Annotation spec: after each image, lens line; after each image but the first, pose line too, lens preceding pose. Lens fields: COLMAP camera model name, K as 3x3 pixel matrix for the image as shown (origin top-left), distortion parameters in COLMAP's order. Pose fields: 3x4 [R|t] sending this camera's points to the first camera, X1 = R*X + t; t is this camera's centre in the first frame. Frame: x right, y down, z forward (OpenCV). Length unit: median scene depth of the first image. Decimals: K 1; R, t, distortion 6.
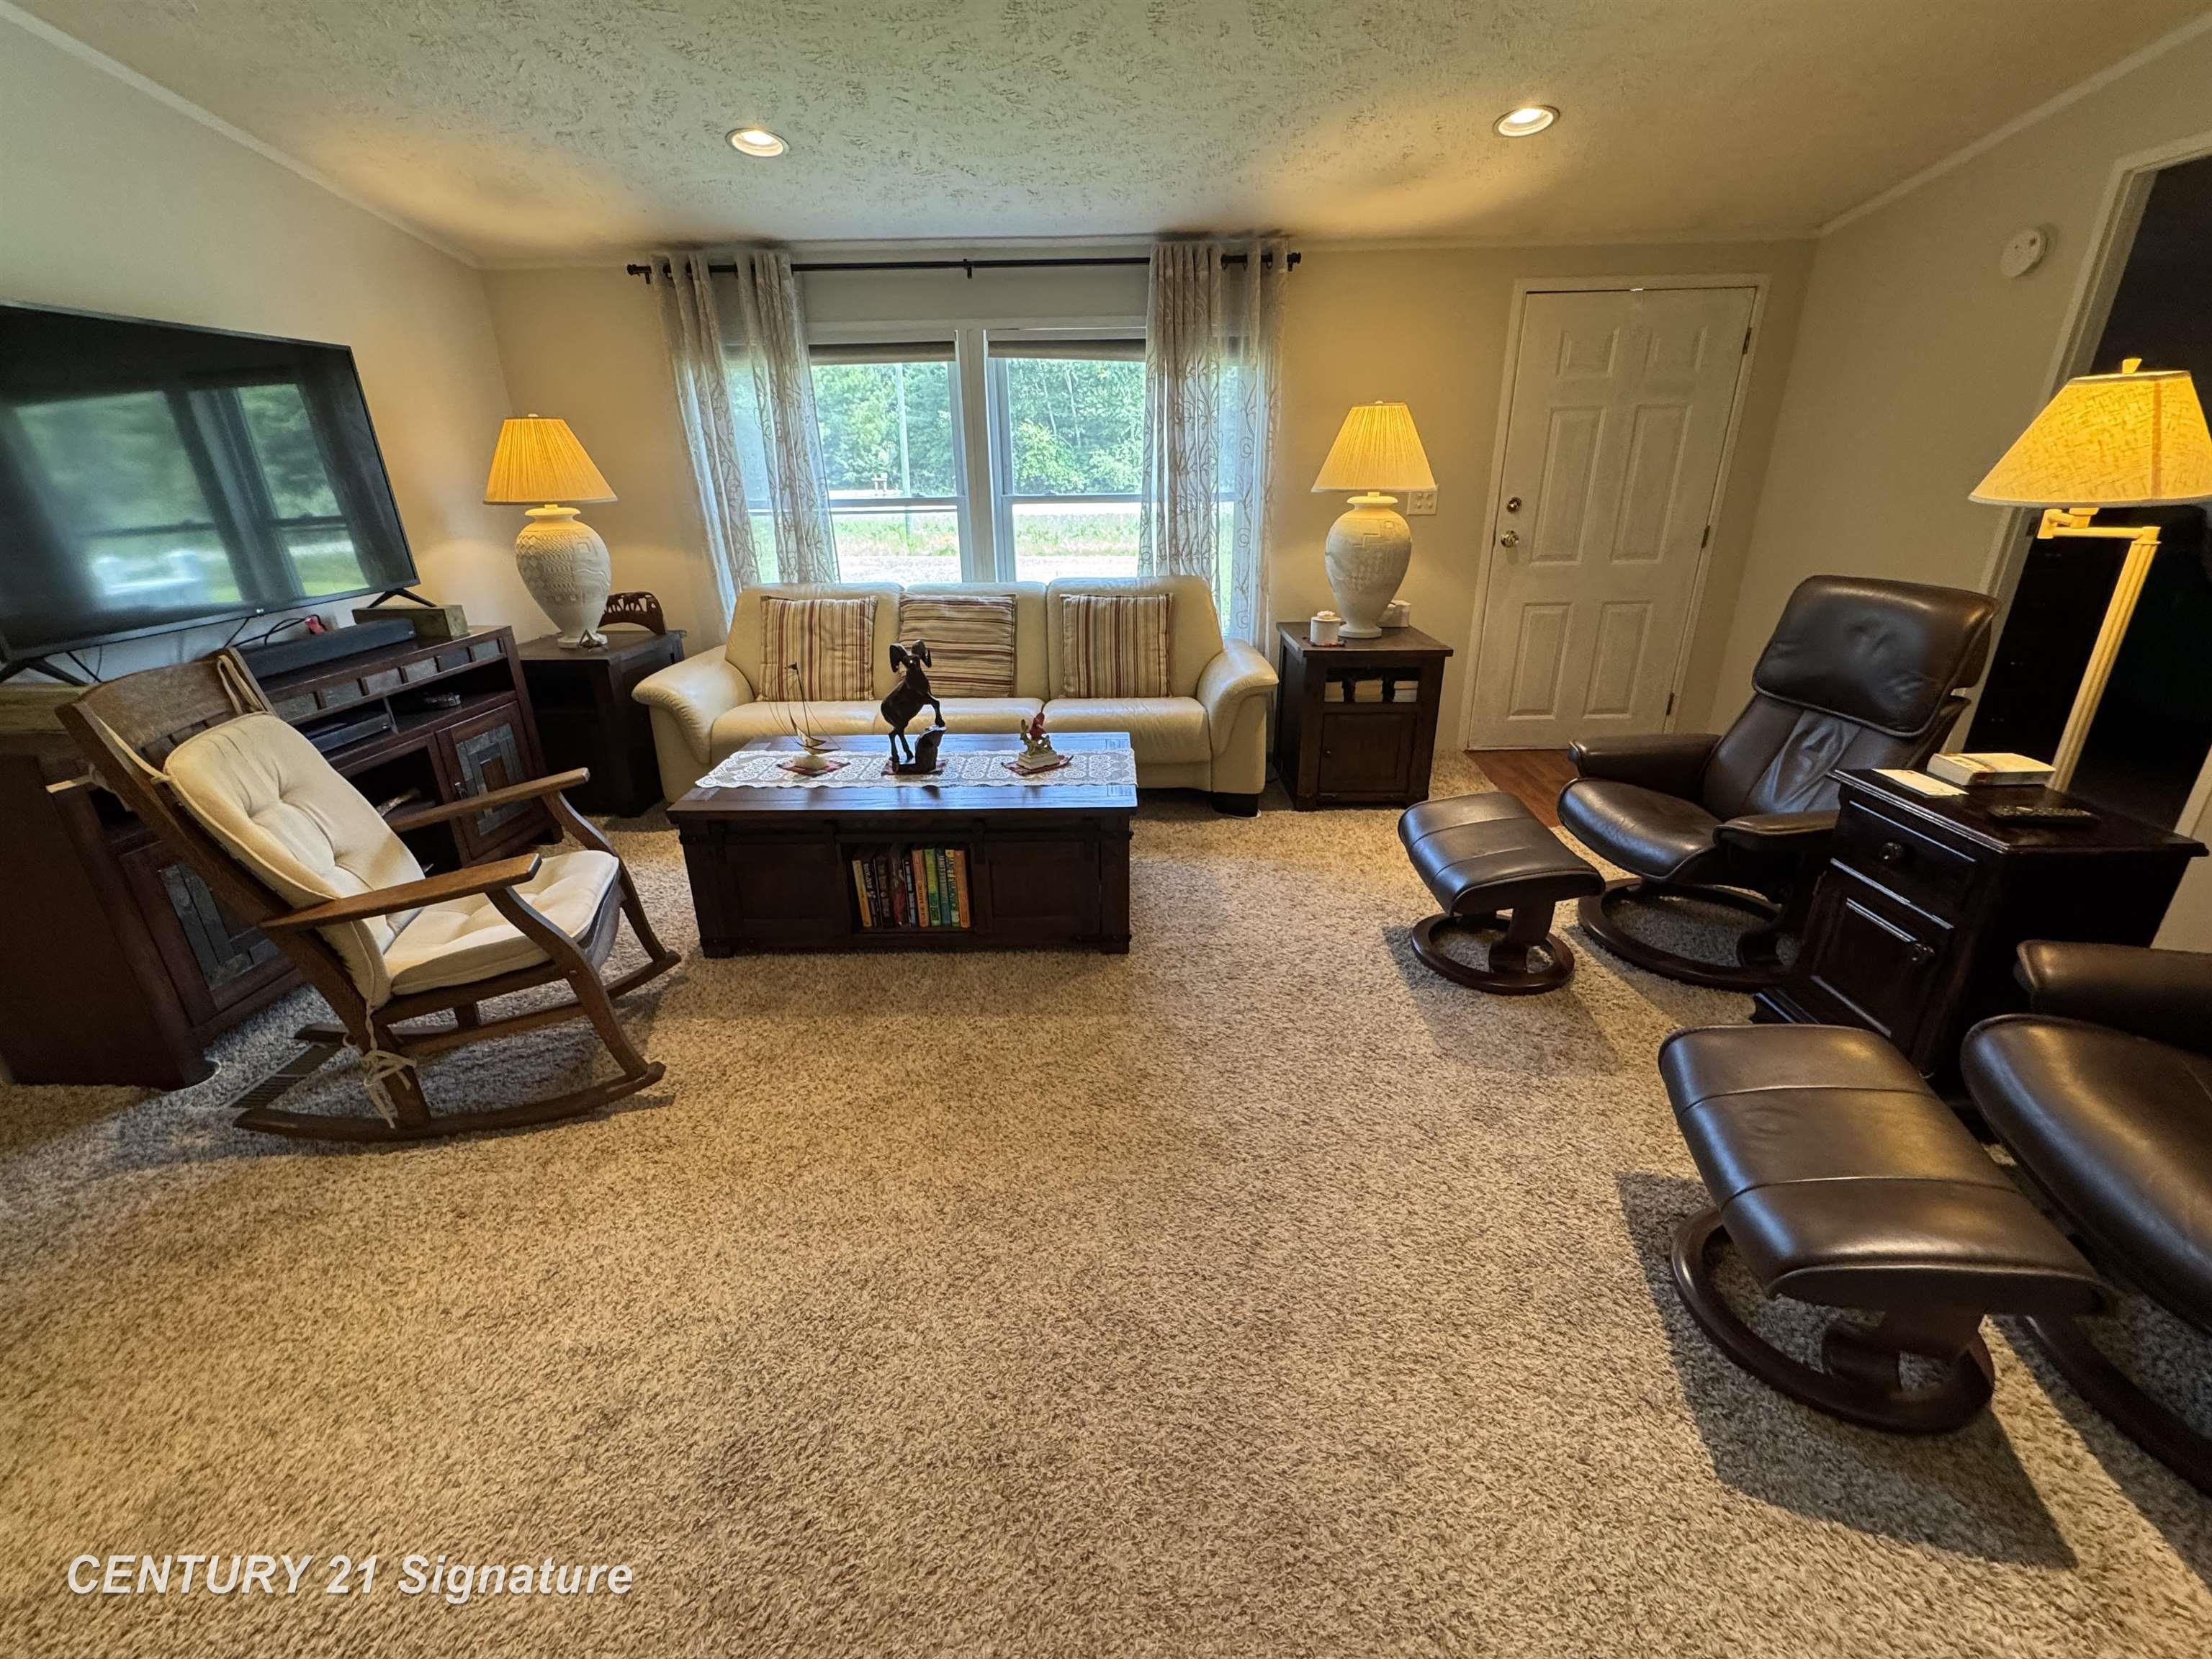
lens RADIAL K [[924.4, 0, 1106.0], [0, 924.4, 829.5], [0, 0, 1]] dist [0.000482, 0.000695]
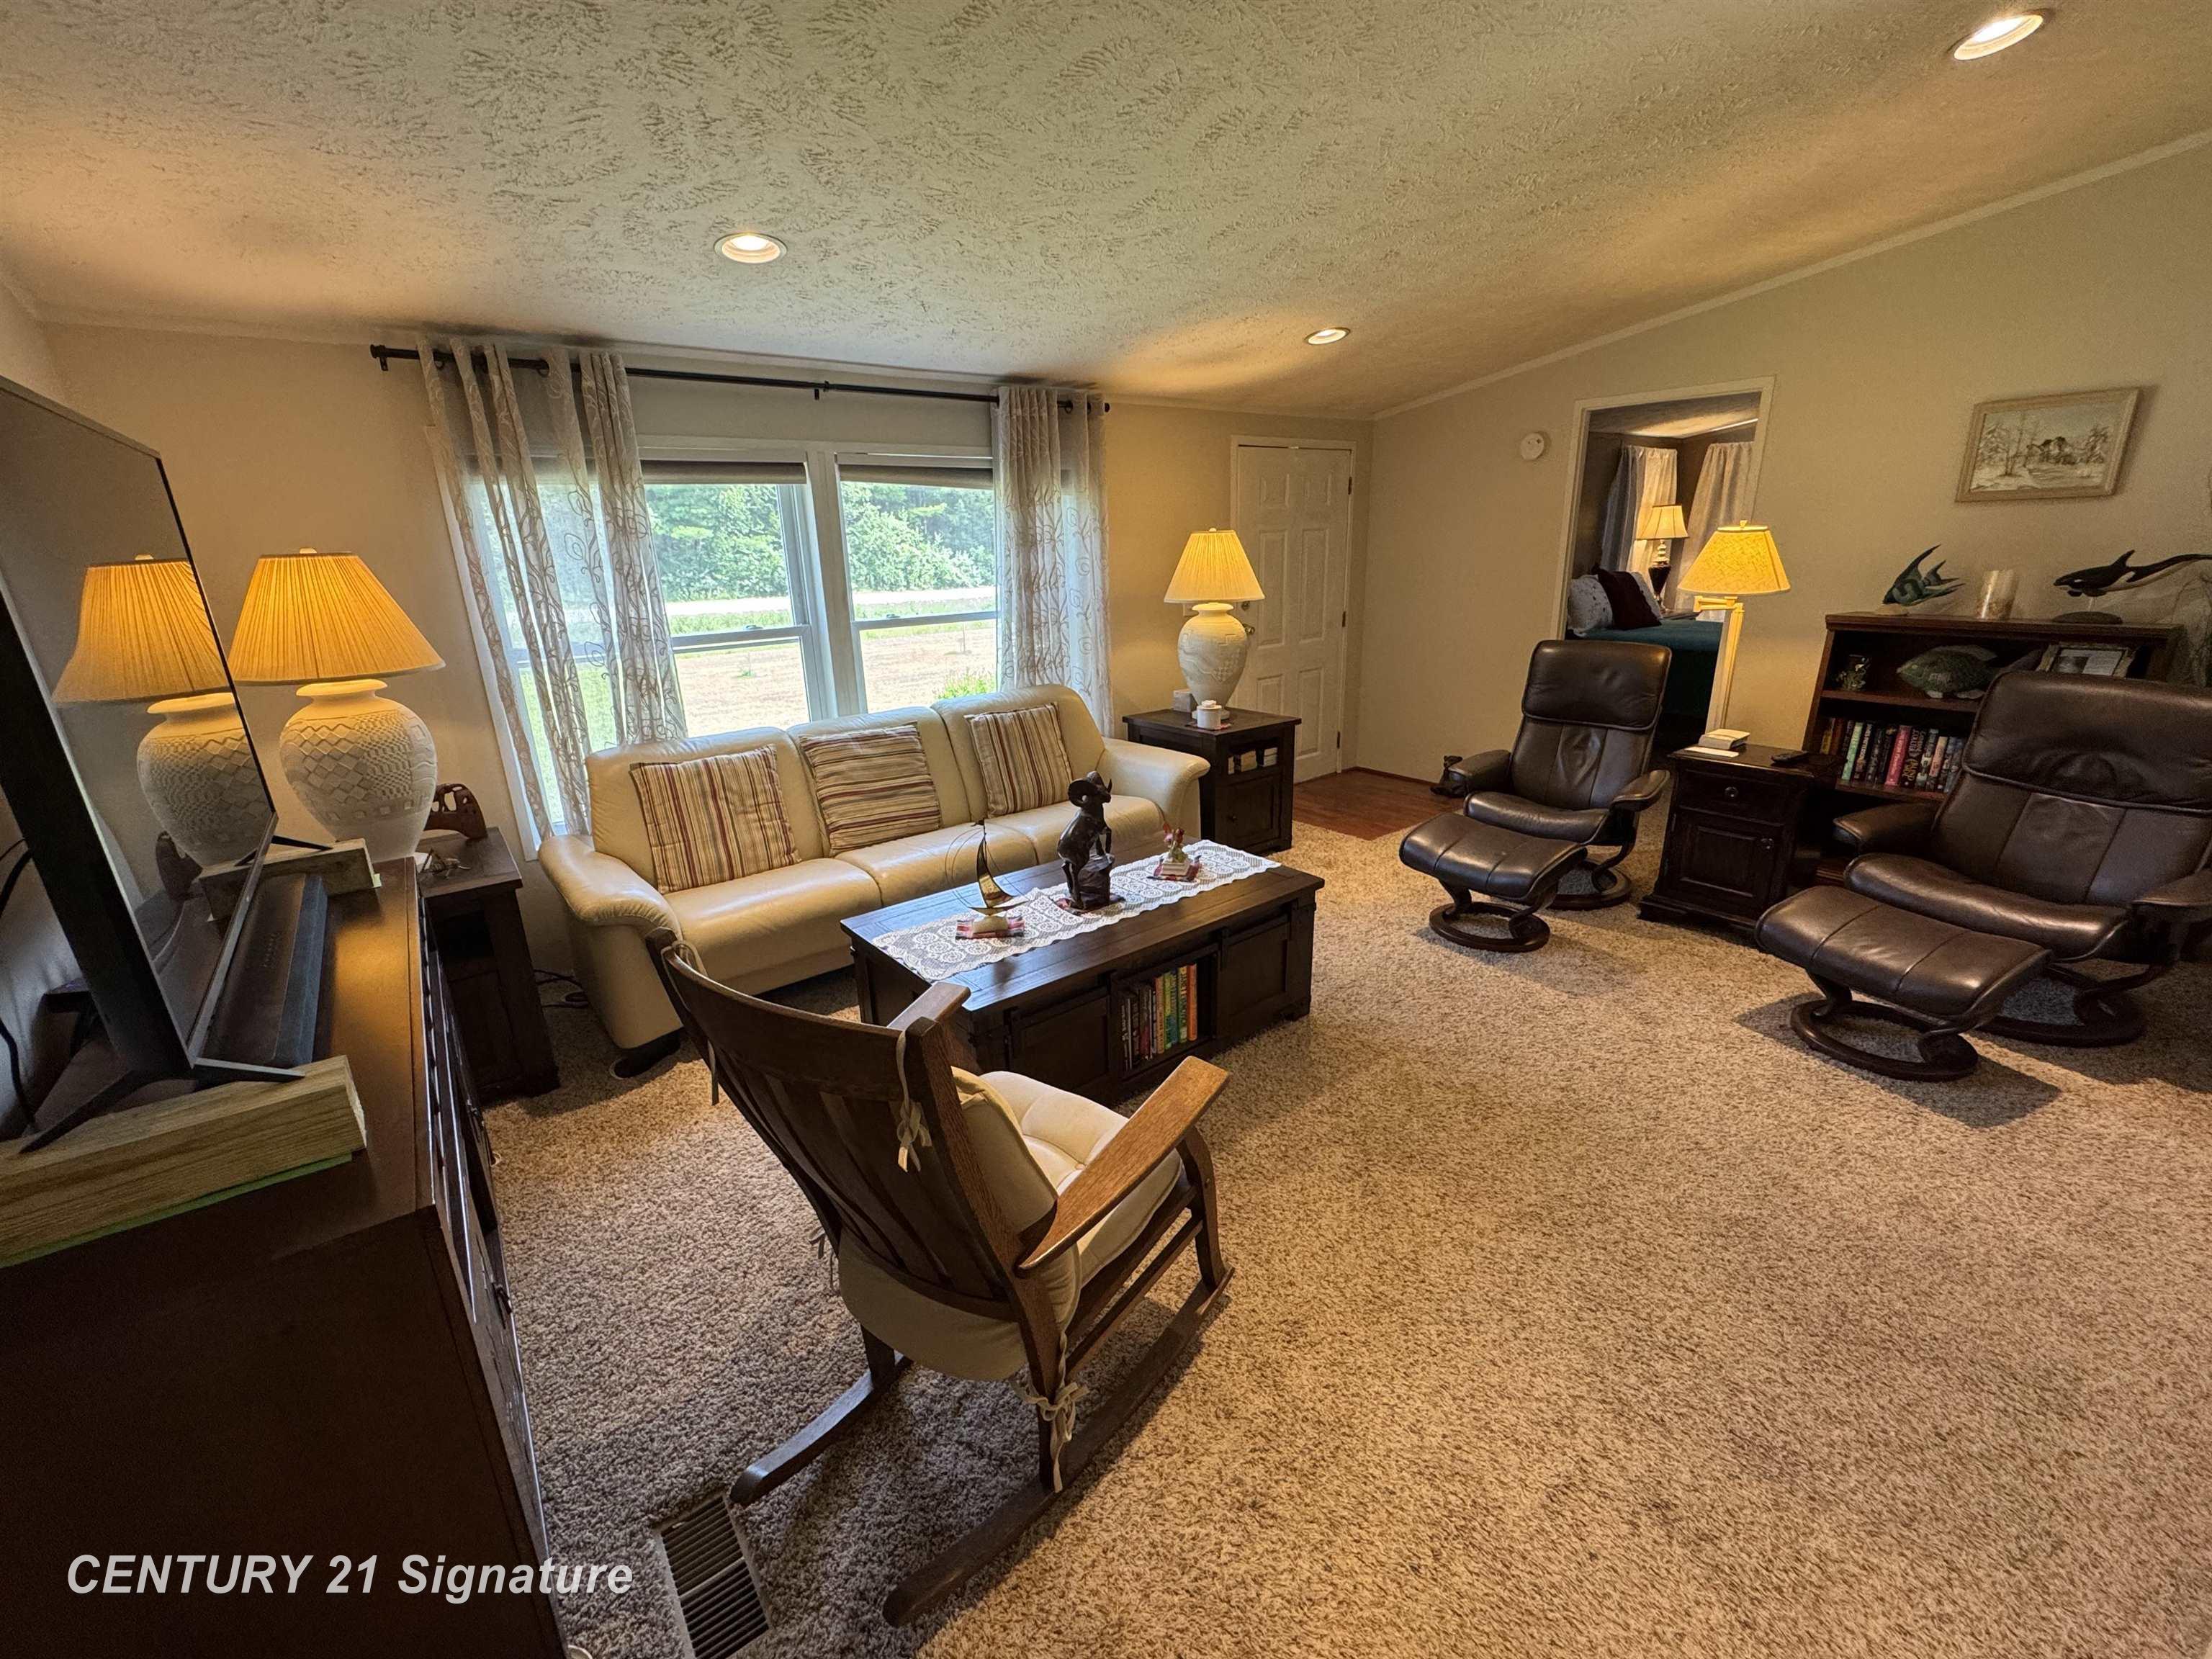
lens RADIAL K [[927.6, 0, 1106.0], [0, 927.6, 829.5], [0, 0, 1]] dist [0.001216, 0.000409]
pose [[0.778568, -0.195282, 0.596403, -0.571958], [0.250203, 0.968146, -0.009622, -0.095191], [-0.575526, 0.156713, 0.802627, 0.150566]]
